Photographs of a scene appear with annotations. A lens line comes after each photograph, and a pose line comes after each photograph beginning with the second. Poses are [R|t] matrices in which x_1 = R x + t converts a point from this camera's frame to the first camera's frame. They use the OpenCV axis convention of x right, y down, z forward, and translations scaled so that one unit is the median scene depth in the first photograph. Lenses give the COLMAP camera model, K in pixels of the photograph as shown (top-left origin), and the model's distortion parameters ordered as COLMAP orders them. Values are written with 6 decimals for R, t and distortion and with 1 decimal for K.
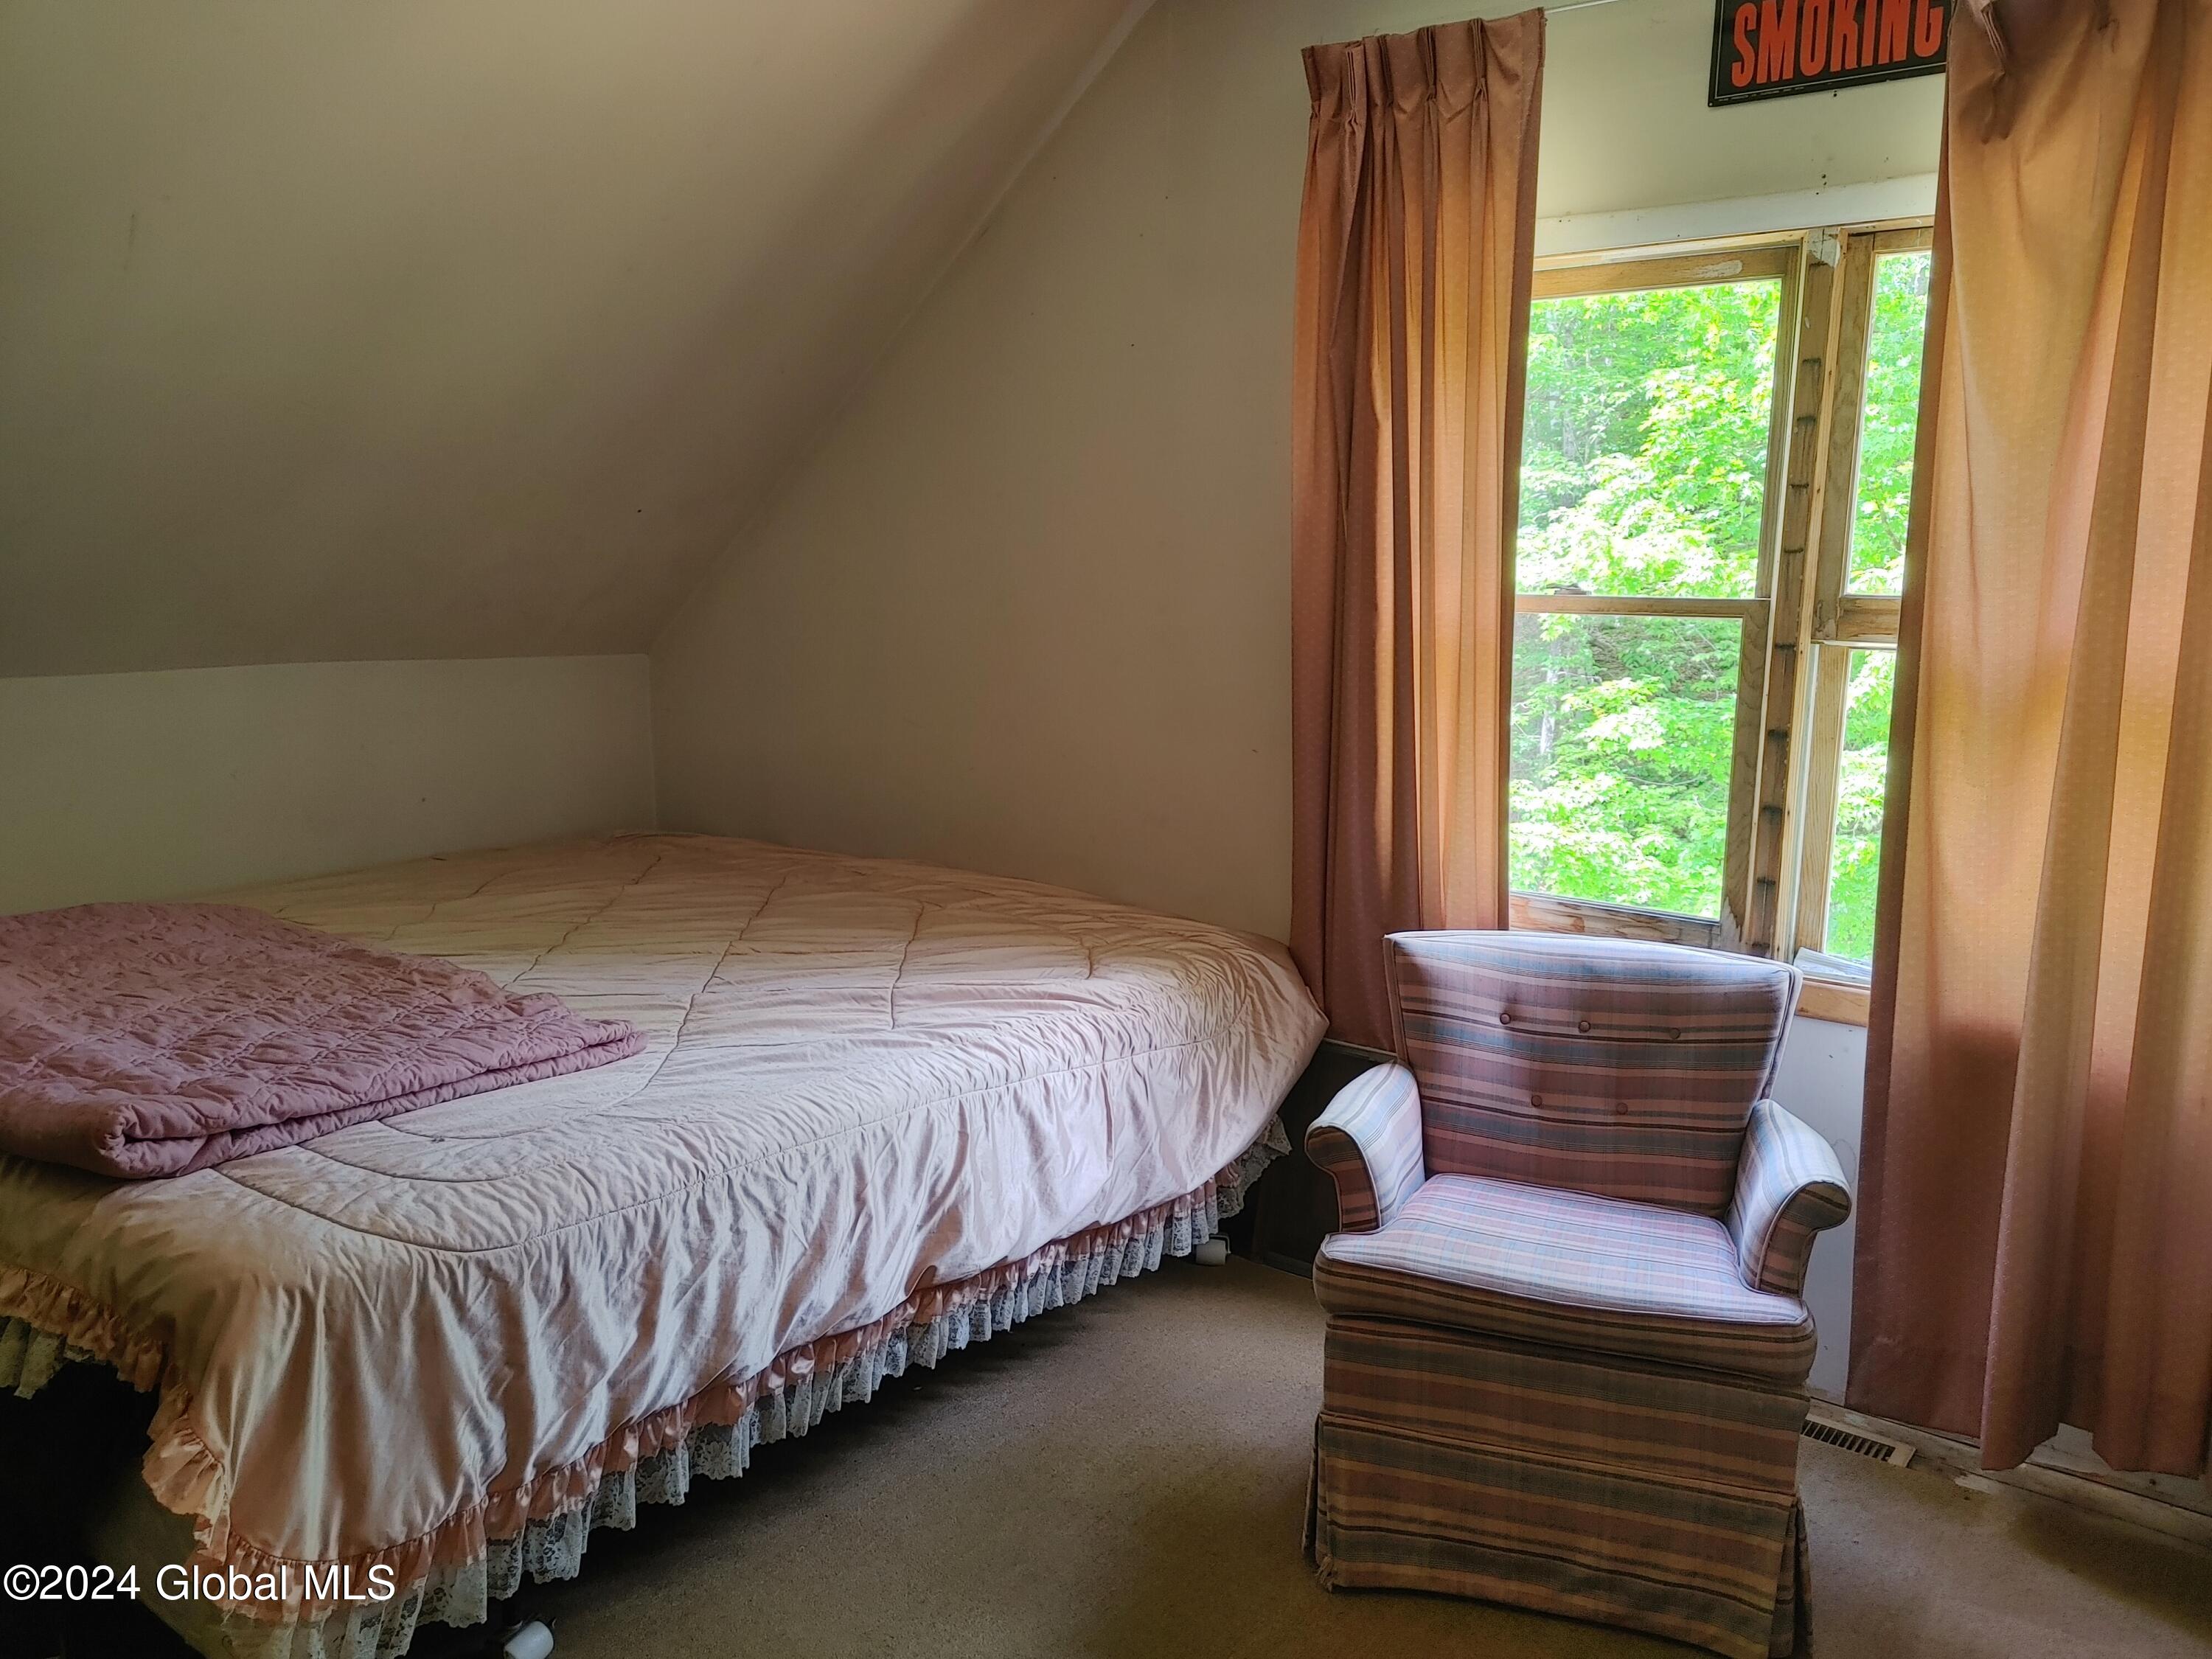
lens RADIAL K [[1692.8, 0, 1102.1], [0, 1692.8, 825.0], [0, 0, 1]] dist [0.011777, -0.005933]
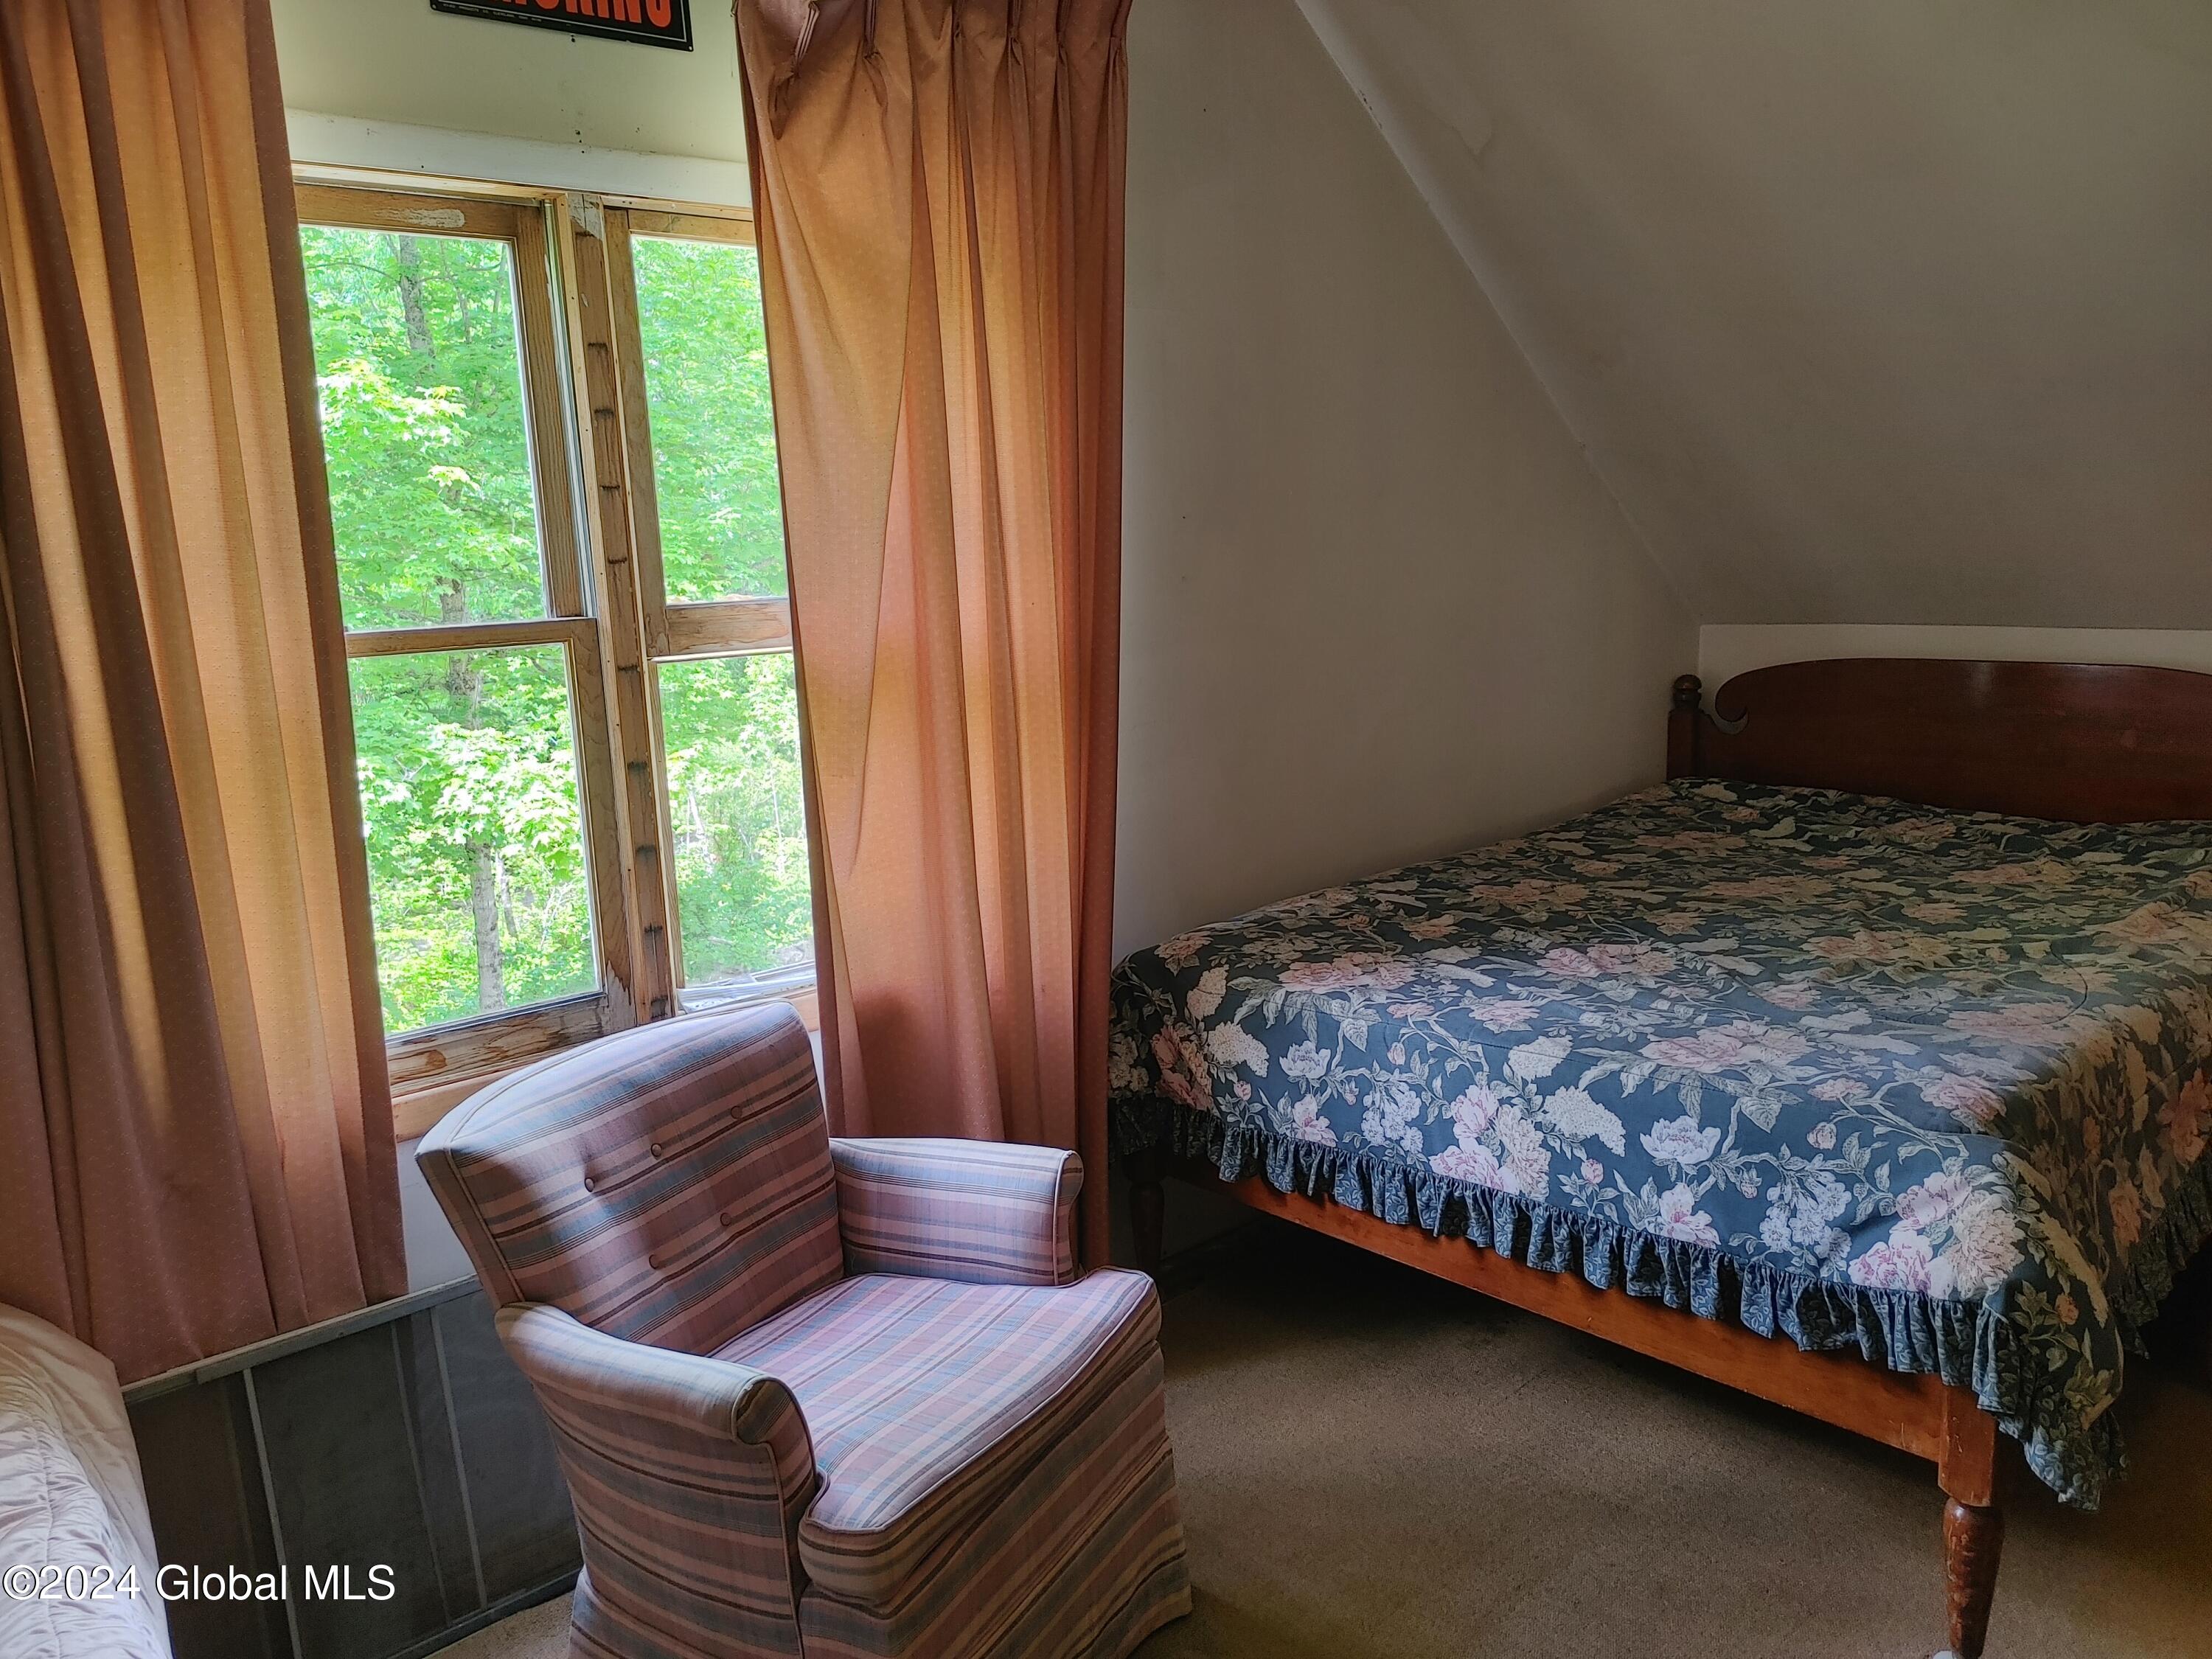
lens RADIAL K [[1692.8, 0, 1103.4], [0, 1692.8, 834.6], [0, 0, 1]] dist [0.011777, -0.005933]
pose [[0.189218, -0.204753, 0.960351, -0.427740], [0.193343, 0.966641, 0.167999, -0.124119], [-0.962712, 0.153889, 0.222493, 0.586831]]
